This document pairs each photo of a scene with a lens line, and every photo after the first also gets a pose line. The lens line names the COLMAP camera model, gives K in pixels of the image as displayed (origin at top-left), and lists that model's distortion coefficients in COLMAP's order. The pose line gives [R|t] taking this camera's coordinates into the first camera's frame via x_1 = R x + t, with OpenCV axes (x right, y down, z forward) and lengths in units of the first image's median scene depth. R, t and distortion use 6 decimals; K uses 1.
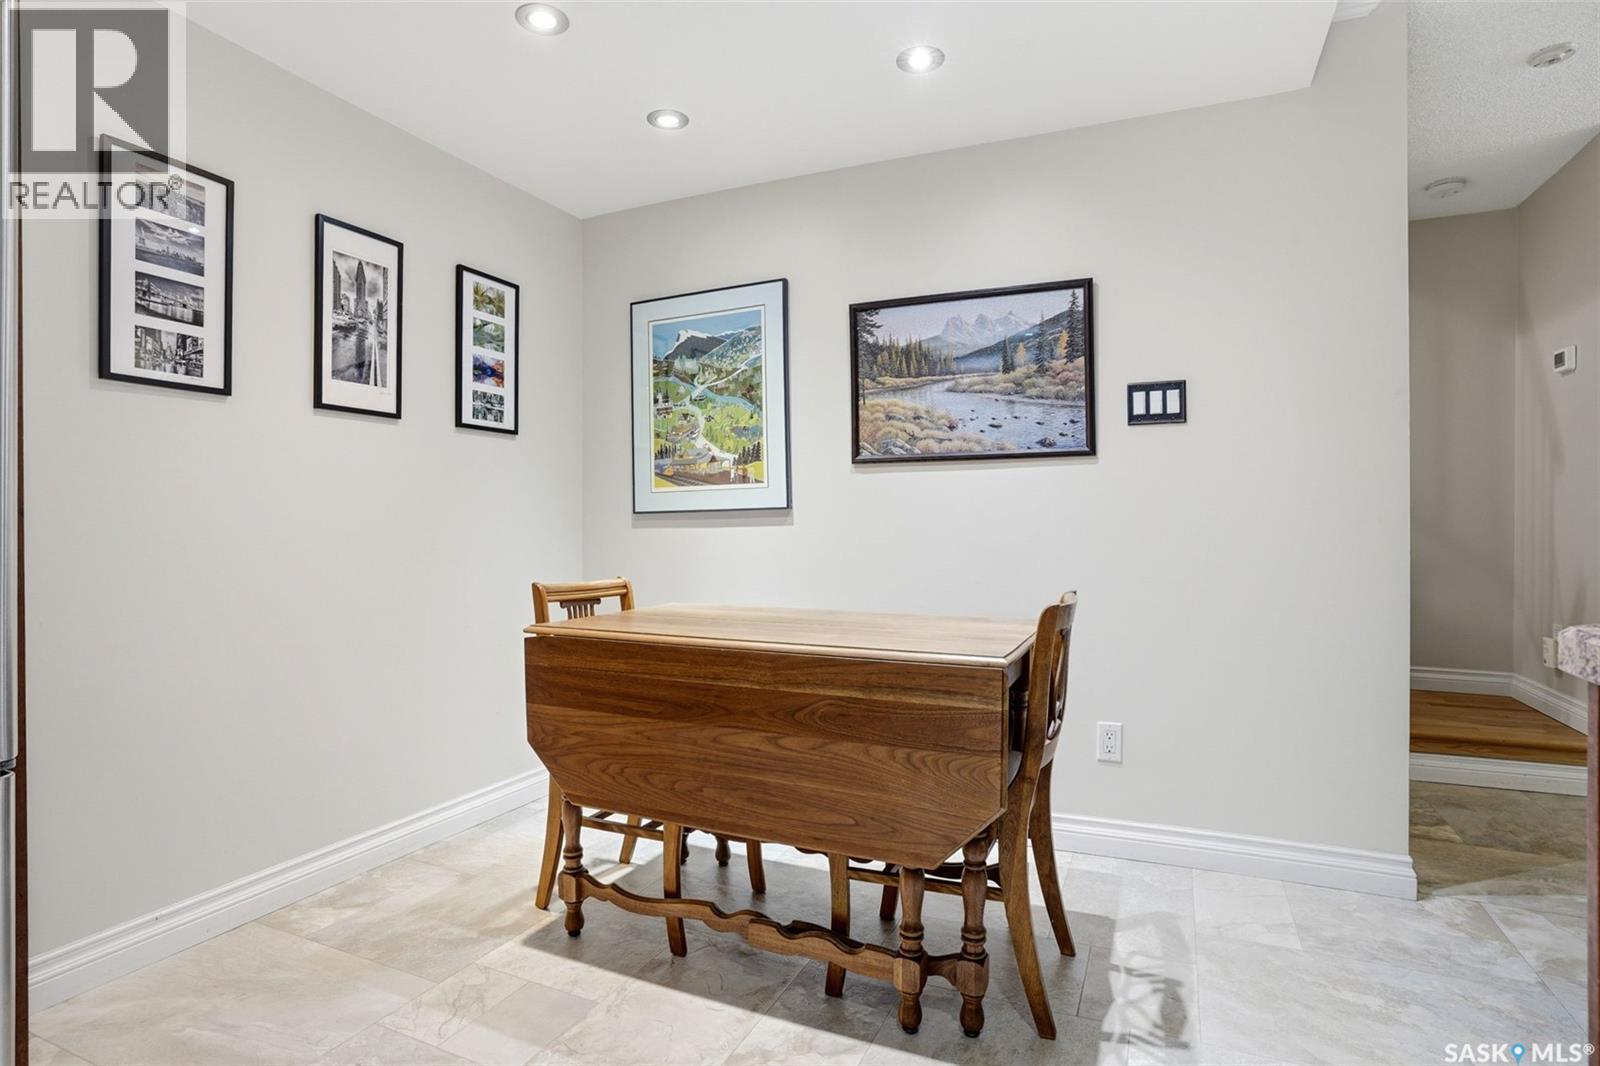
lens RADIAL K [[804.2, 0, 803.3], [0, 804.2, 546.0], [0, 0, 1]] dist [-0.074396, 0.034300]
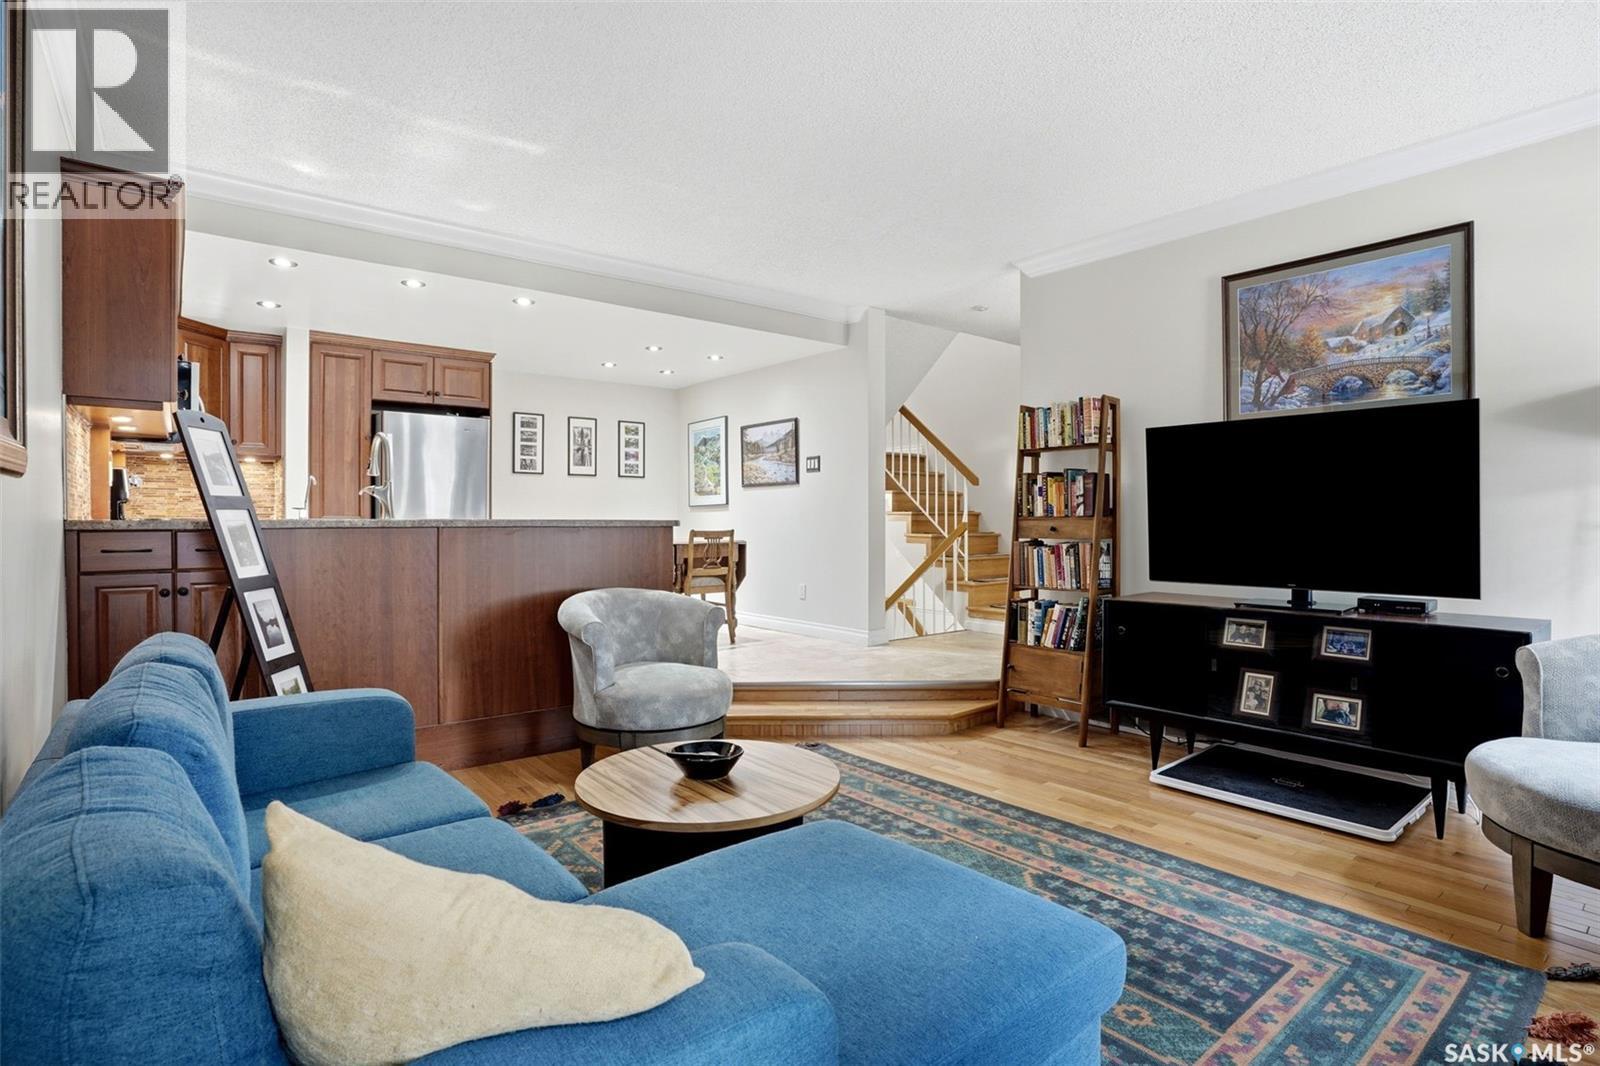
lens RADIAL K [[804.2, 0, 803.3], [0, 804.2, 546.0], [0, 0, 1]] dist [-0.074396, 0.034300]
pose [[0.891104, 0.017244, -0.453472, 1.461088], [-0.016761, 0.999847, 0.005084, 0.073333], [0.453490, 0.003071, 0.891256, -1.265930]]
